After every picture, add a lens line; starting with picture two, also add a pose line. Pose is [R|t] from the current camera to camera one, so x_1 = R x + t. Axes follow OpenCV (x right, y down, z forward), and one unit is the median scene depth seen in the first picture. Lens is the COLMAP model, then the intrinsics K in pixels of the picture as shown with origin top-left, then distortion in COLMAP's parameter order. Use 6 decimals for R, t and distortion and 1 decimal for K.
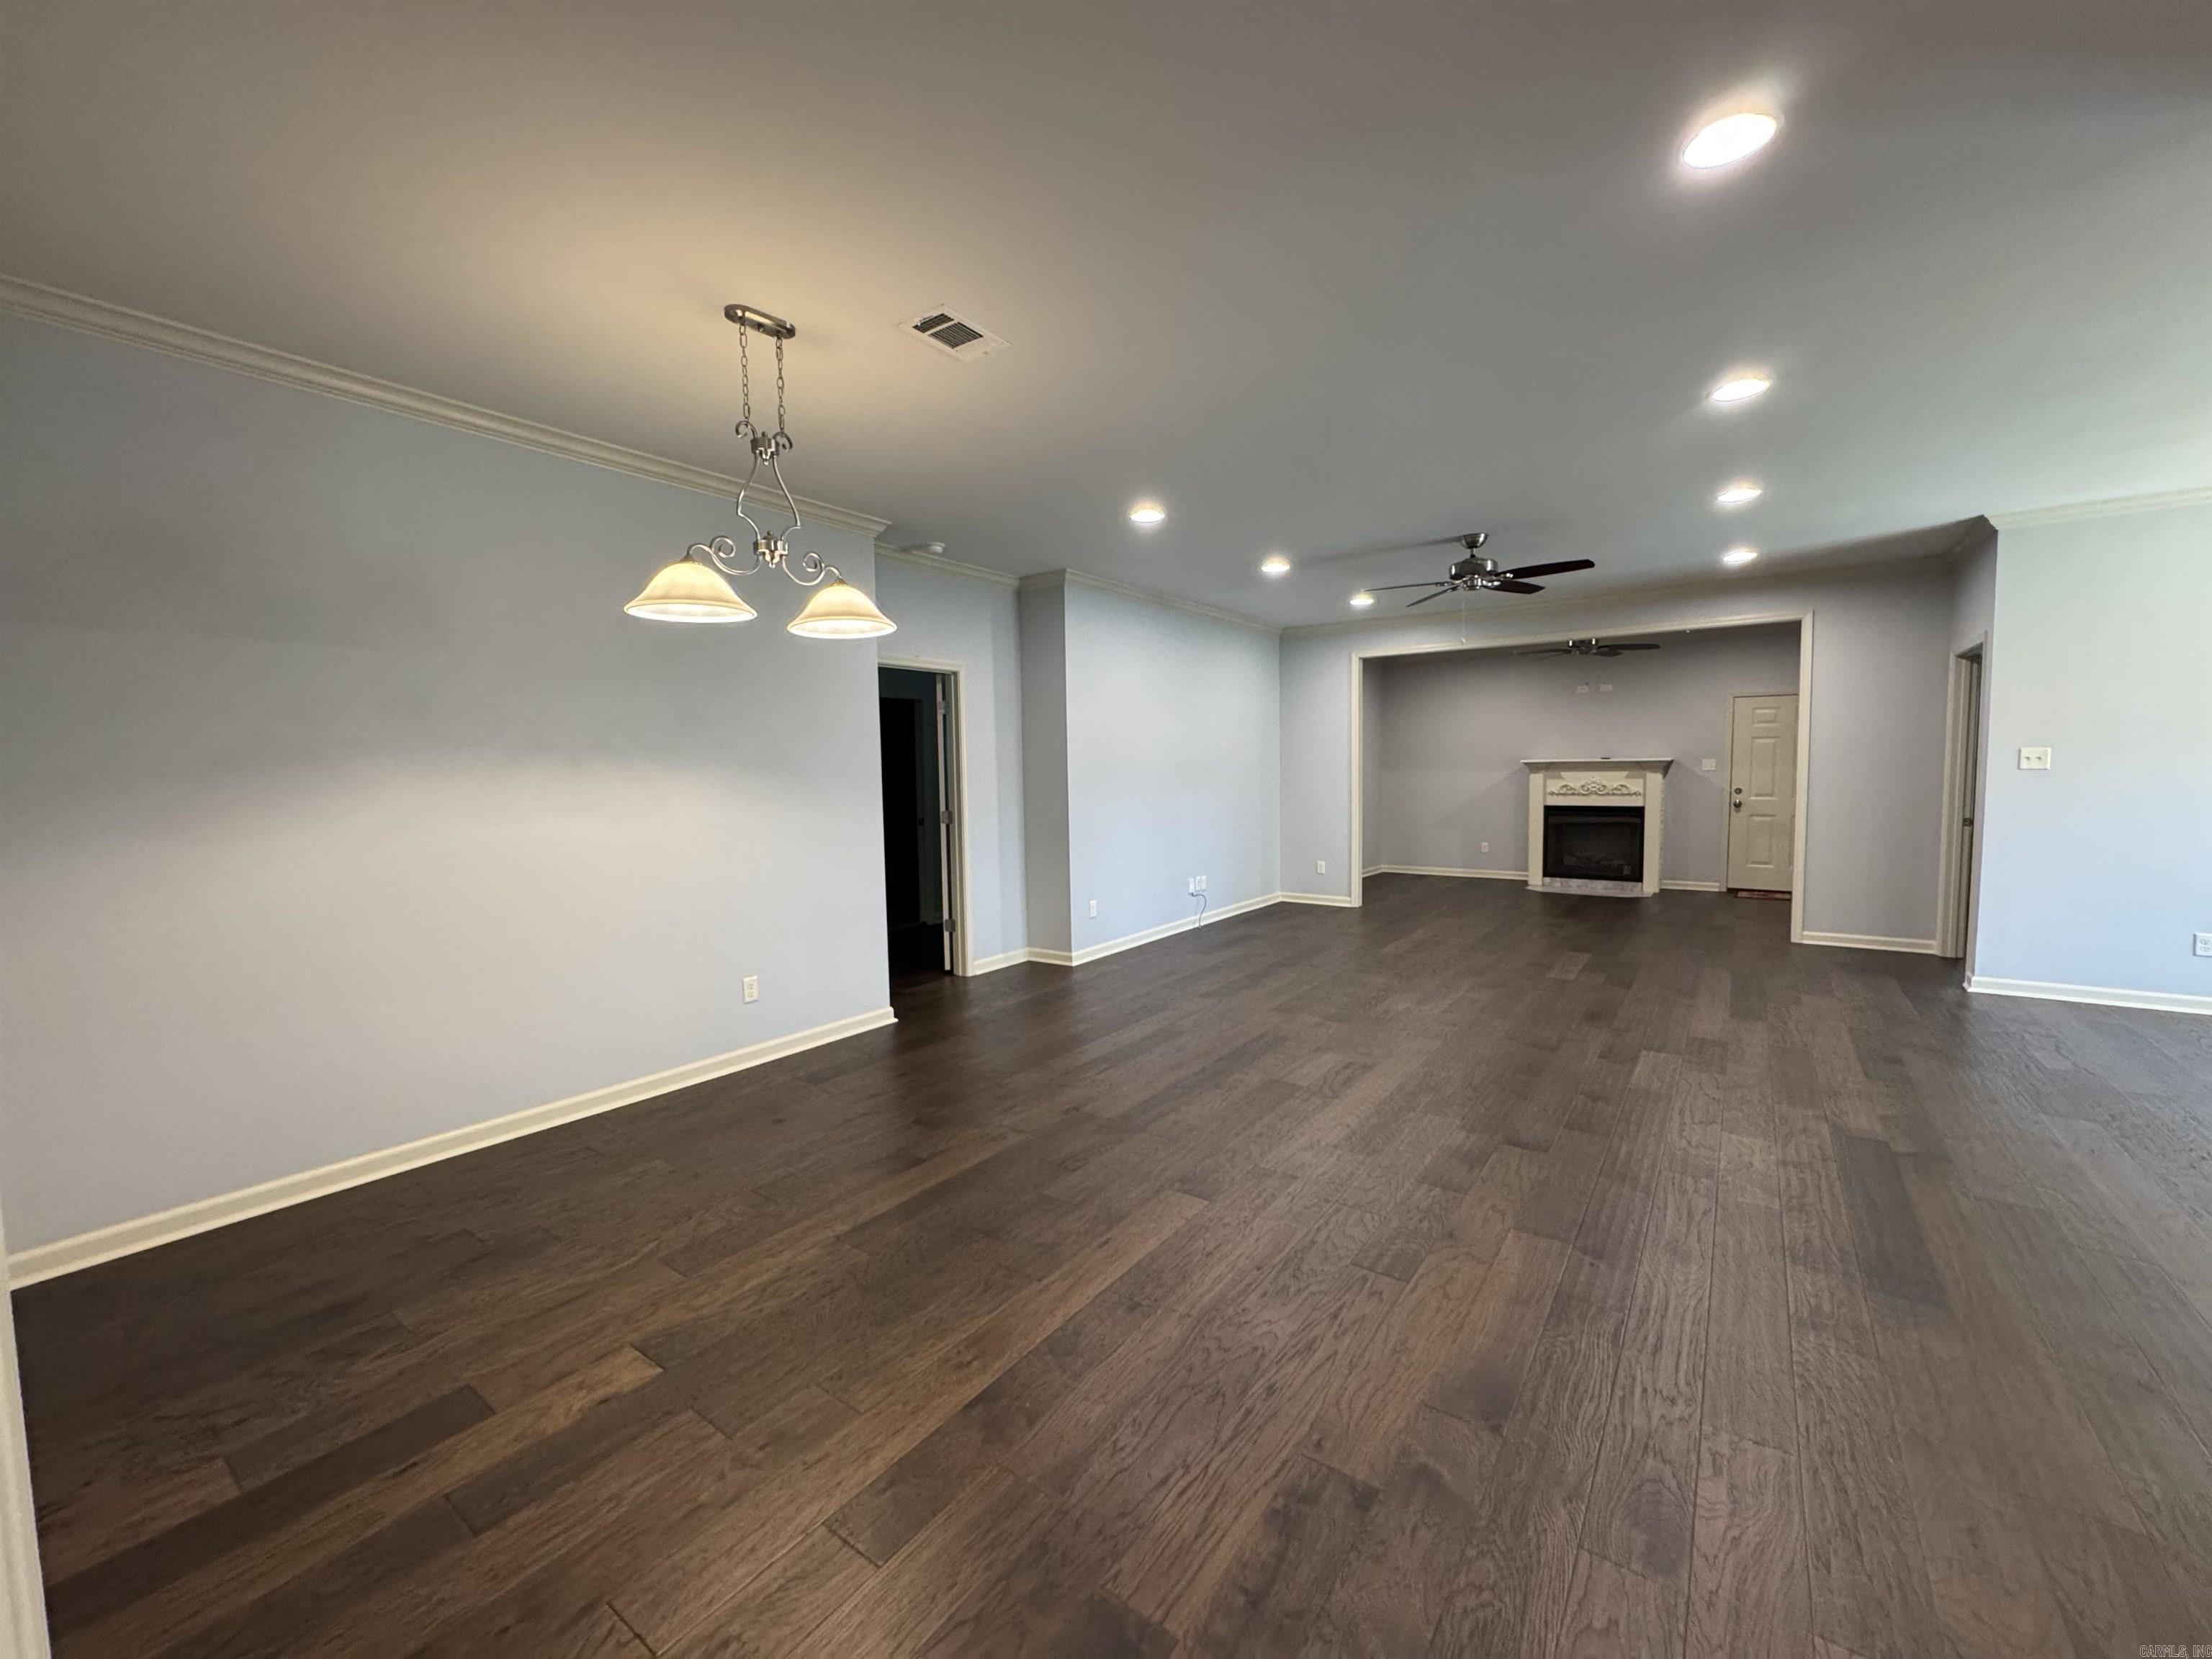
lens RADIAL K [[888.9, 0, 1101.9], [0, 888.9, 827.1], [0, 0, 1]] dist [-0.004384, 0.000689]
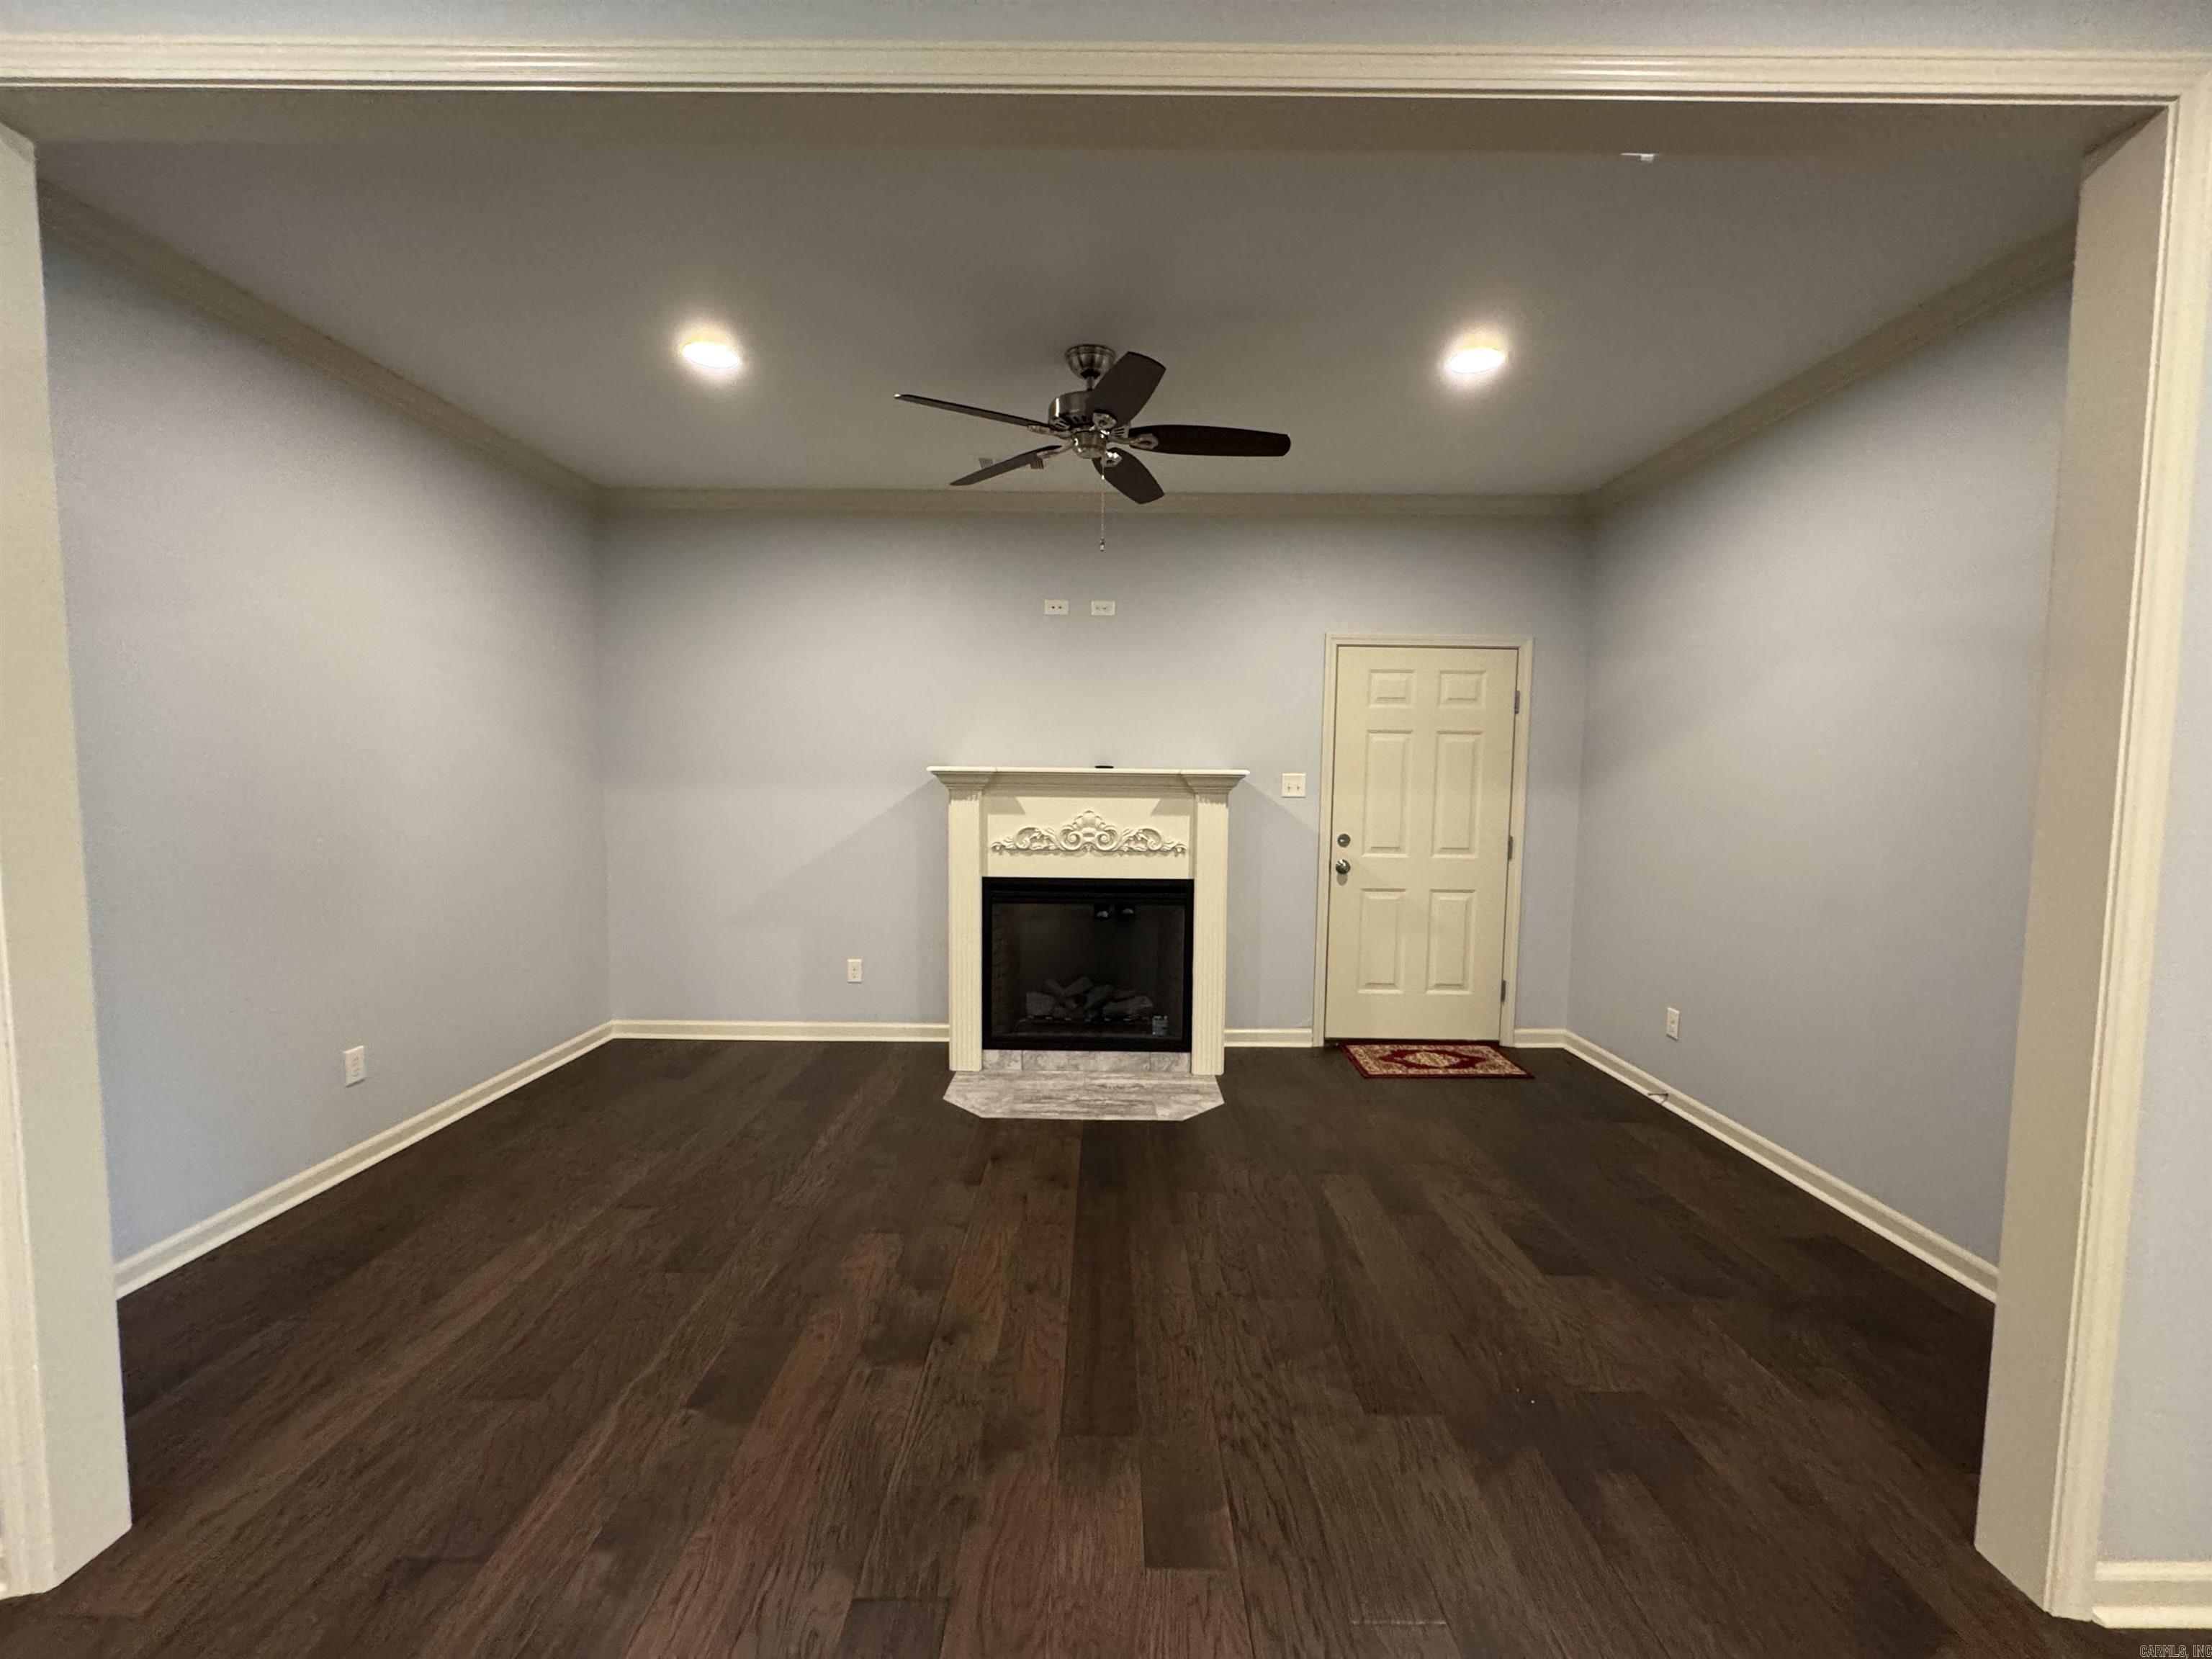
lens RADIAL K [[885.9, 0, 1103.6], [0, 885.9, 828.9], [0, 0, 1]] dist [-0.000610, 0.000603]
pose [[0.809810, -0.016467, 0.586461, 0.851052], [0.016766, 0.999847, 0.004923, -0.133753], [-0.586453, 0.005846, 0.809962, 1.780982]]
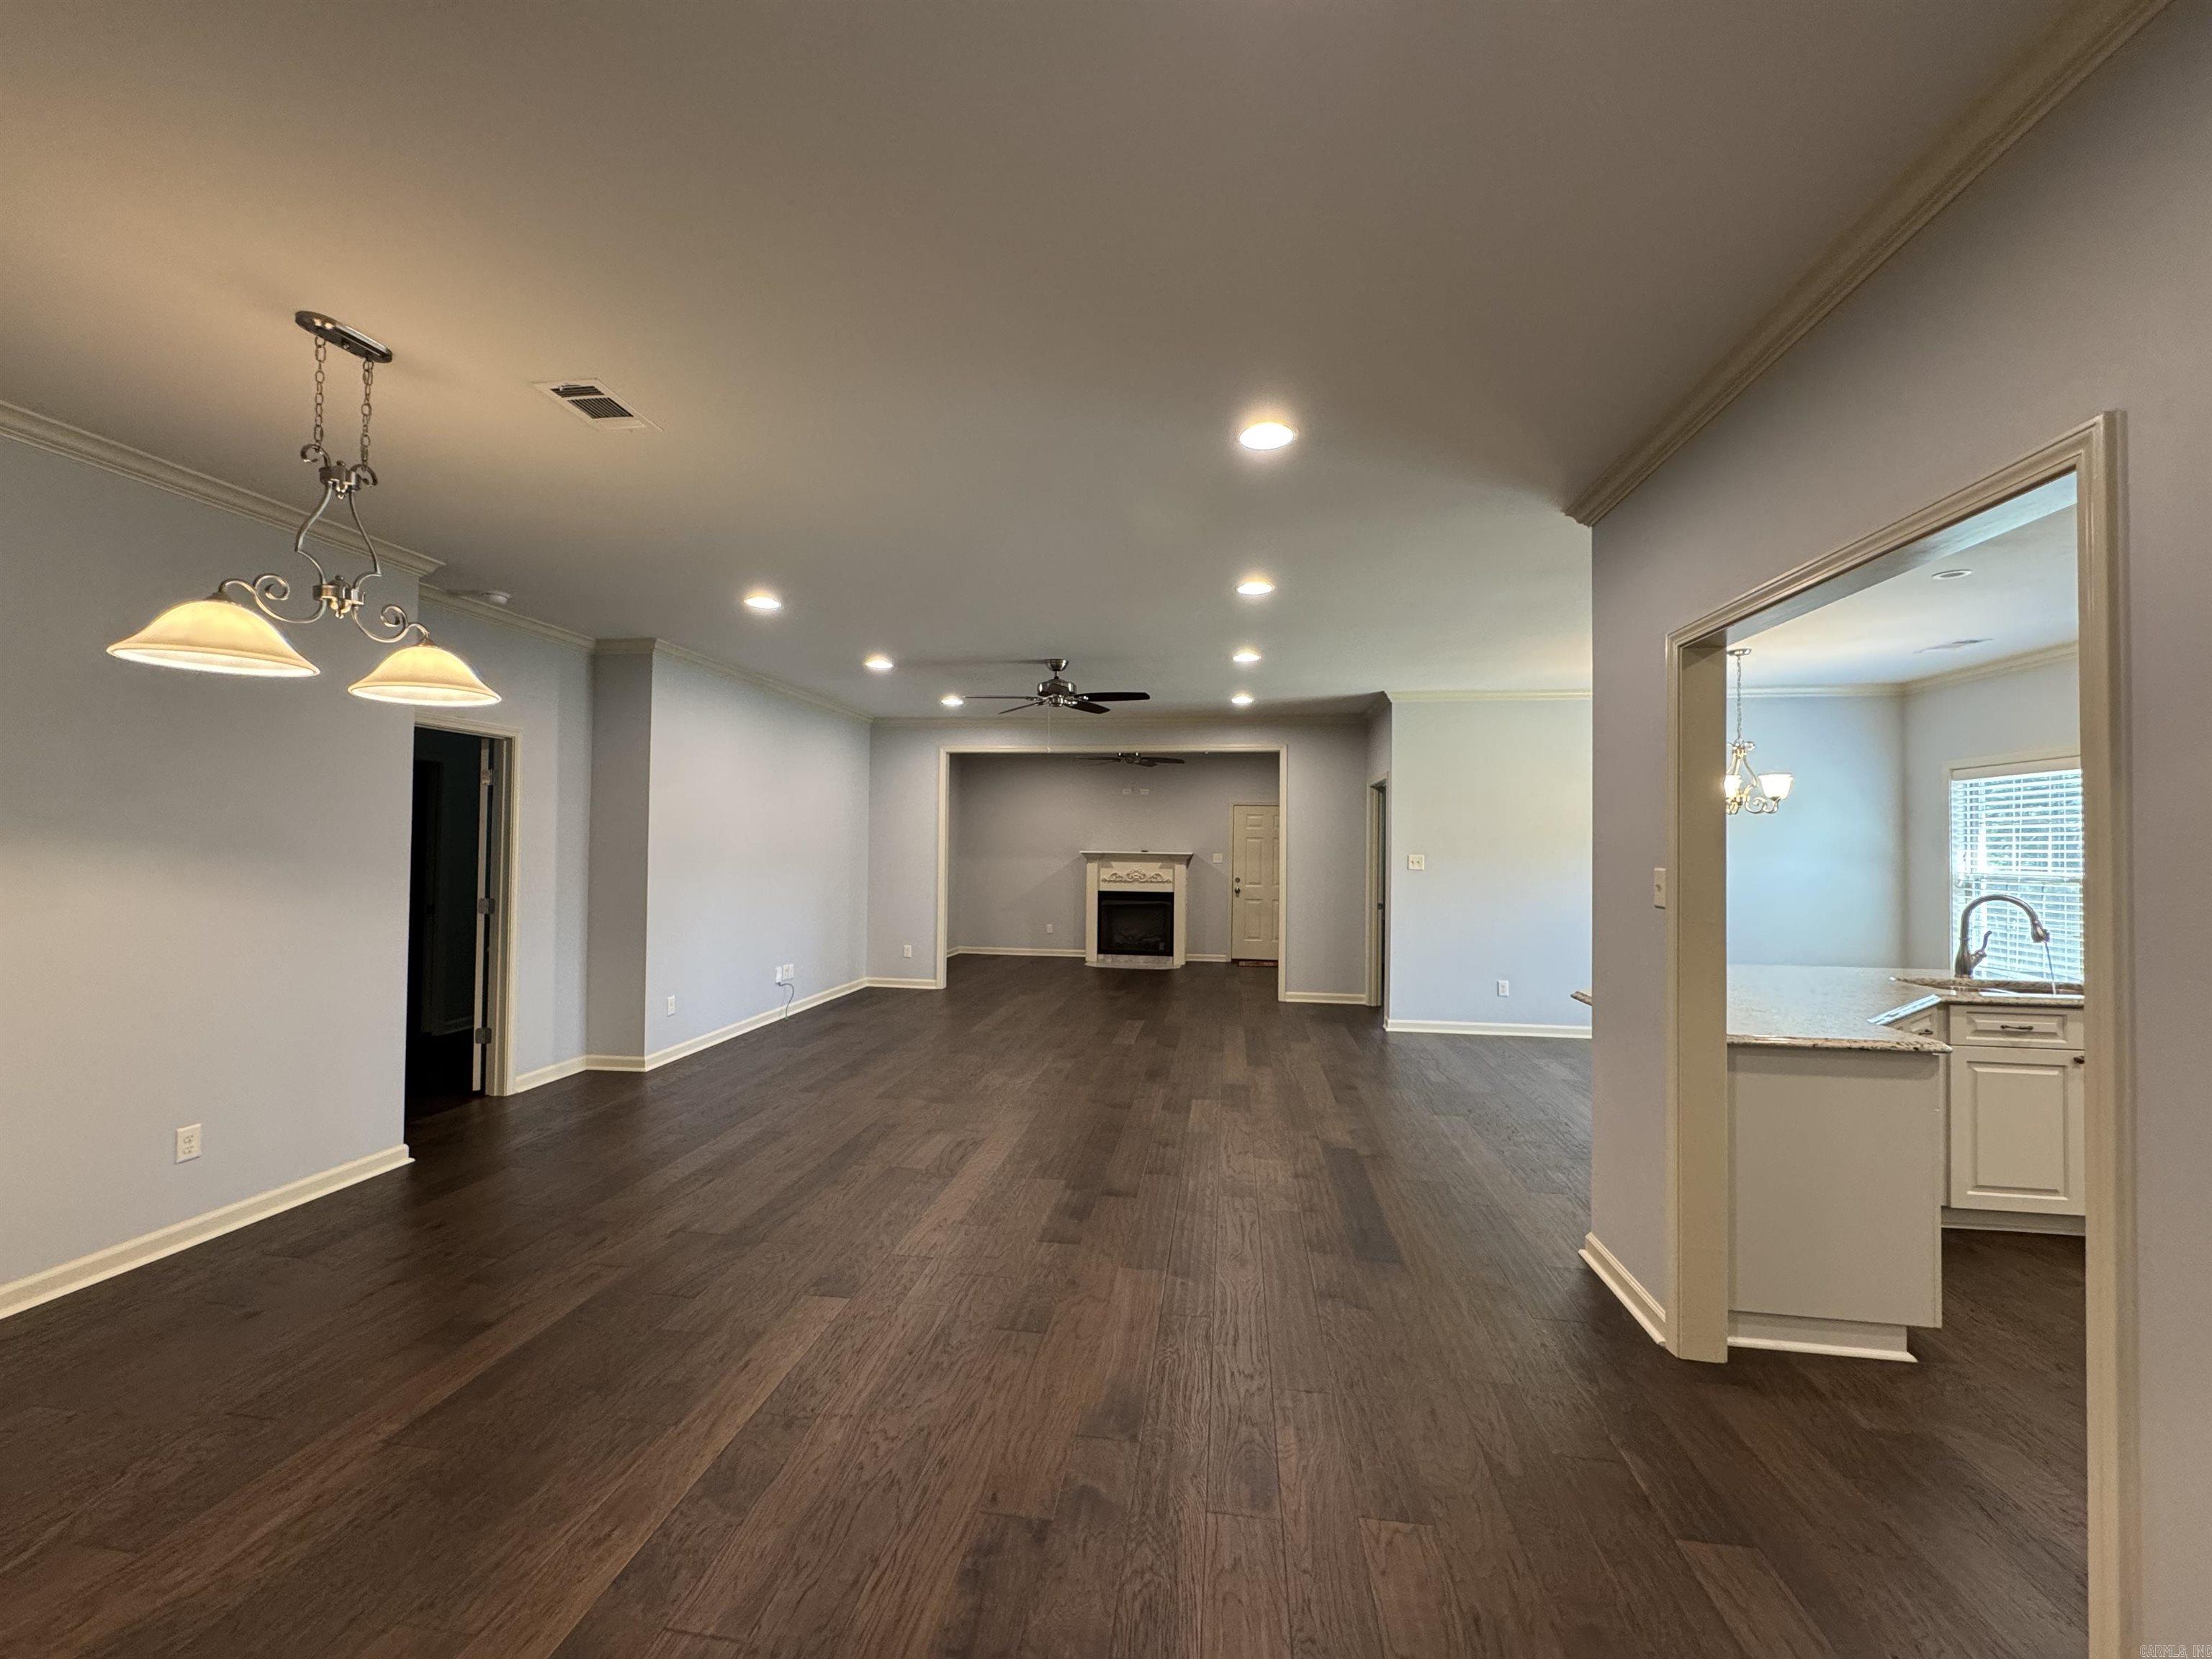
lens RADIAL K [[887.4, 0, 1107.4], [0, 887.4, 826.5], [0, 0, 1]] dist [-0.001558, -0.000009]
pose [[0.882162, 0.037412, 0.469458, -0.086318], [0.005278, 0.995992, -0.089290, -0.013288], [-0.470916, 0.081247, 0.878429, -0.043493]]
